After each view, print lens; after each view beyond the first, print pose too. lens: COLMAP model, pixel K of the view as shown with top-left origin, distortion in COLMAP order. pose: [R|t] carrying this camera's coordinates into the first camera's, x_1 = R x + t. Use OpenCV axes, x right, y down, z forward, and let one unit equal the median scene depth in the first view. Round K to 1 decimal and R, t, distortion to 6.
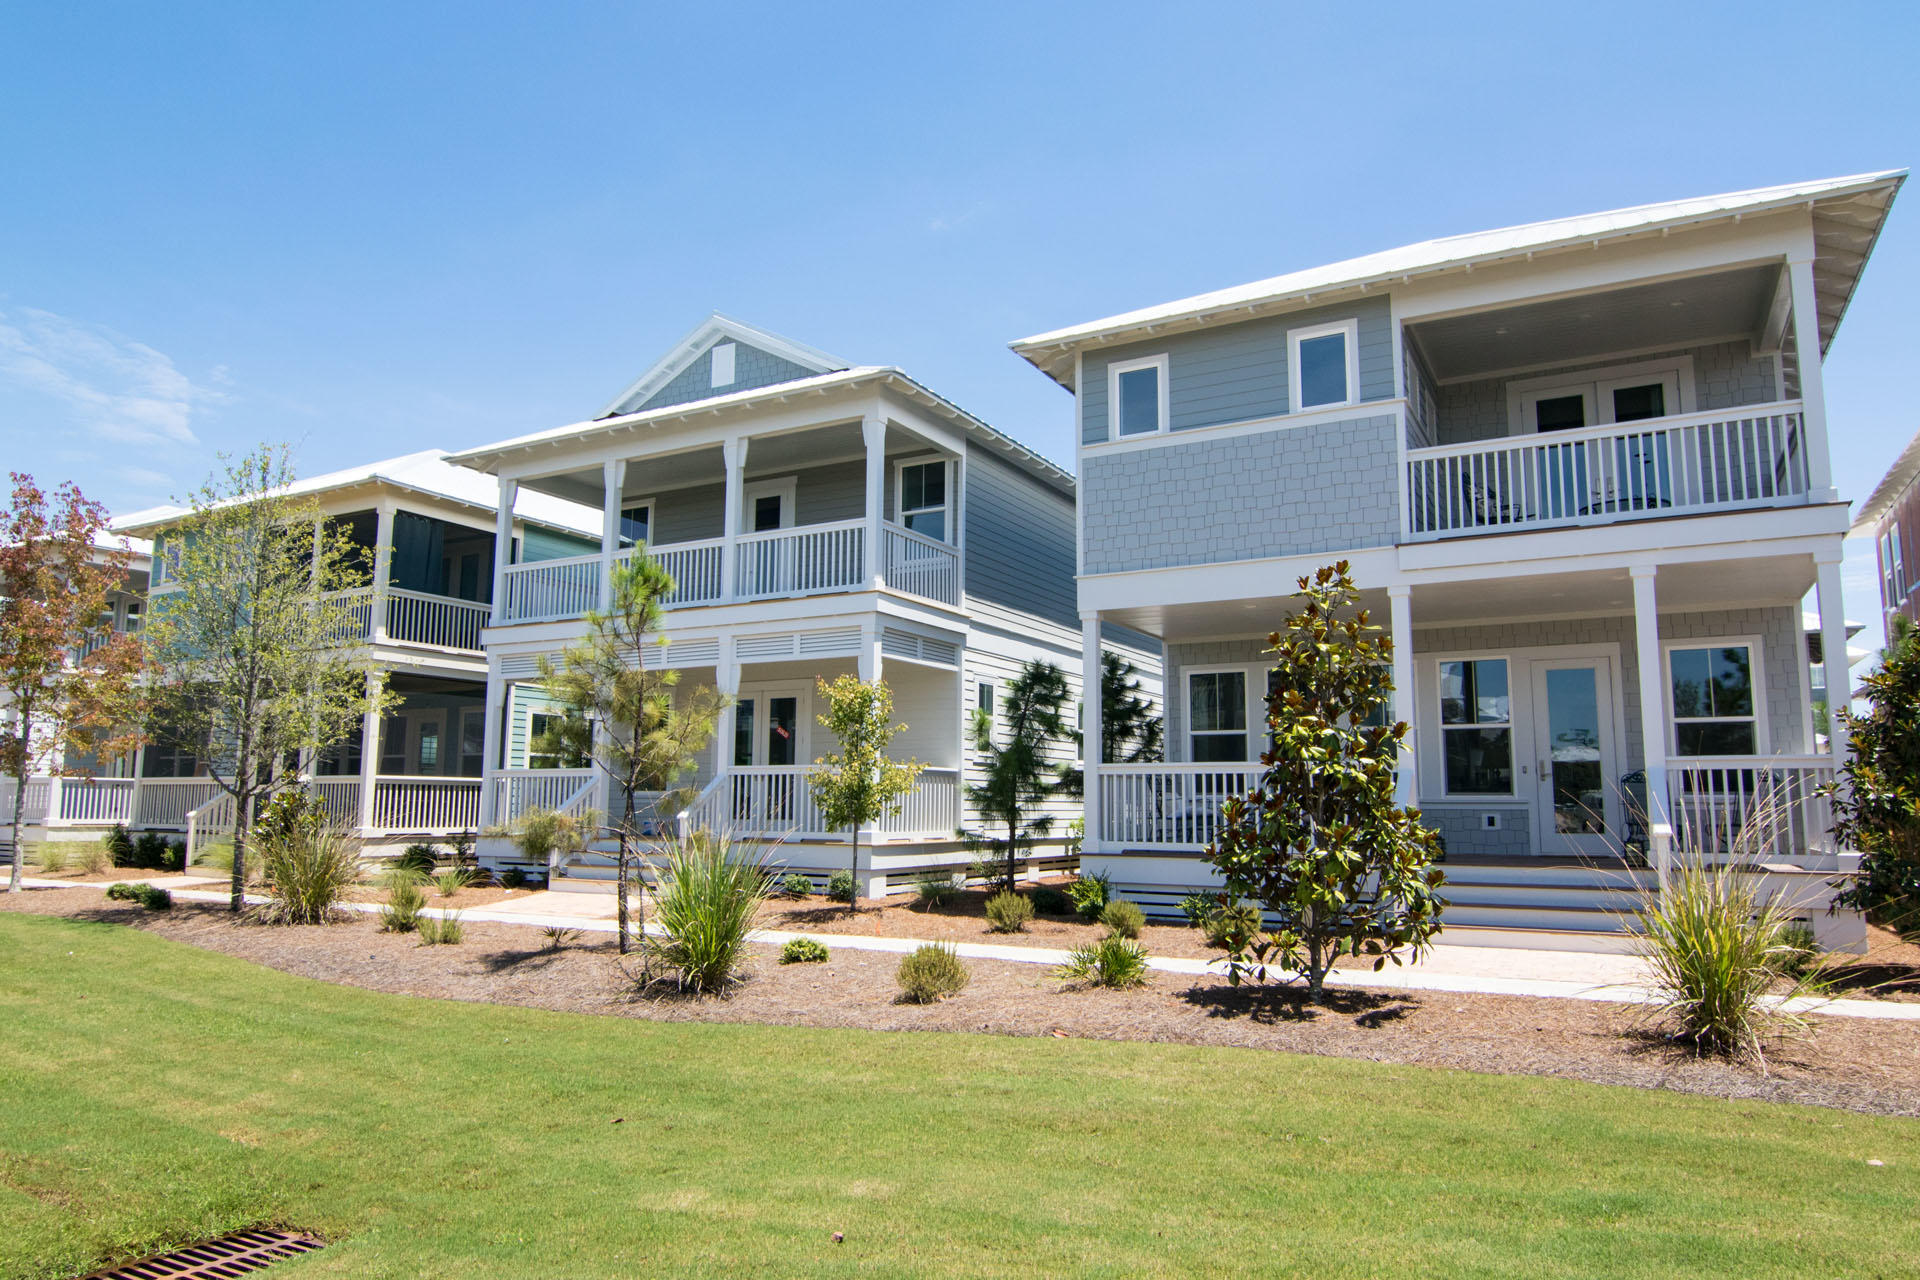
lens RADIAL K [[1193.2, 0, 960.0], [0, 1193.2, 640.0], [0, 0, 1]] dist [0.001145, -0.022660]
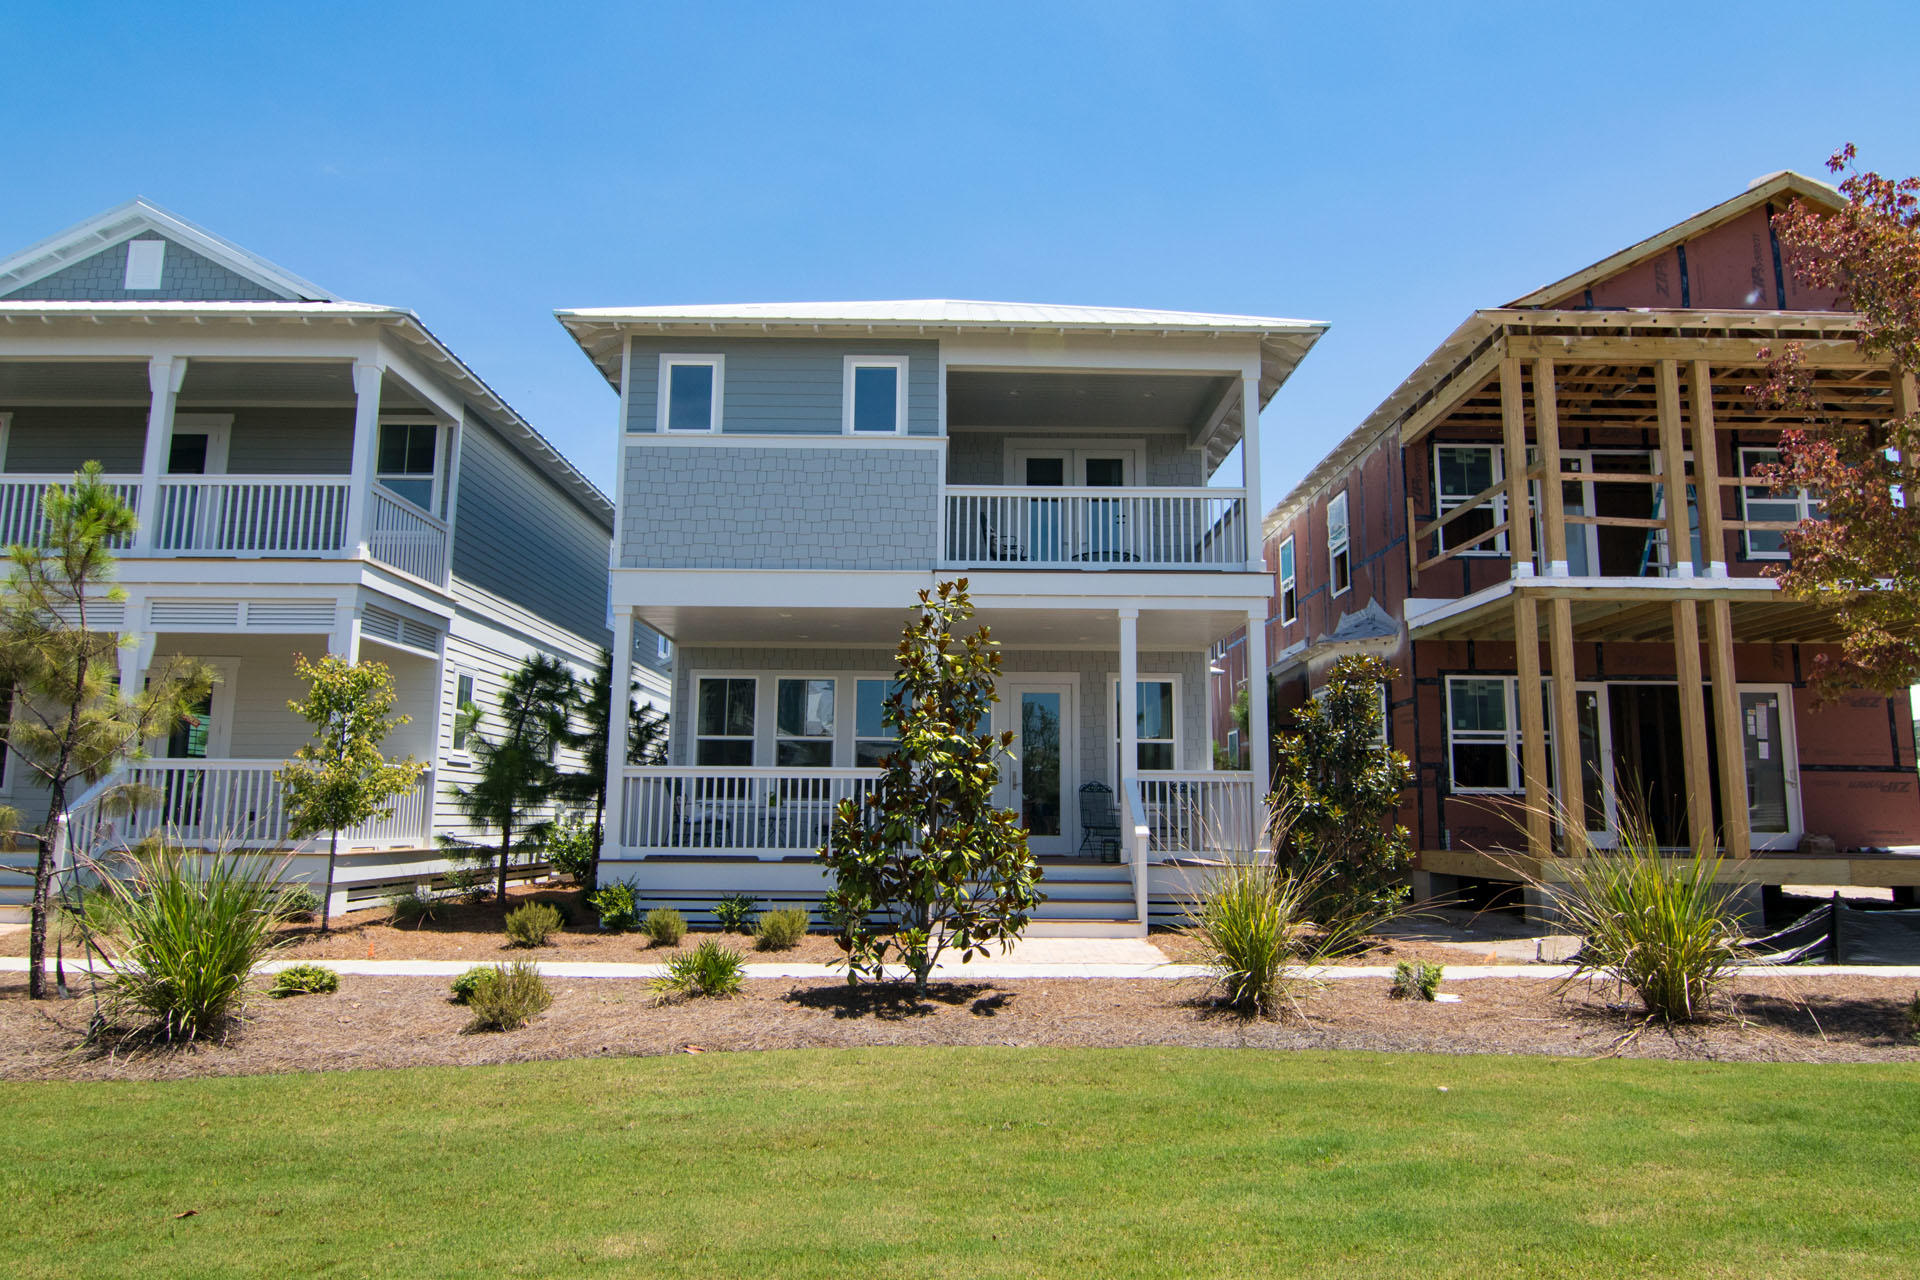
lens RADIAL K [[1165.8, 0, 960.0], [0, 1165.8, 640.0], [0, 0, 1]] dist [0.000257, -0.019718]
pose [[0.869992, 0.075292, 0.487283, -0.109845], [-0.070453, 0.997114, -0.028281, 0.010611], [-0.488006, -0.009726, 0.872786, 0.053561]]
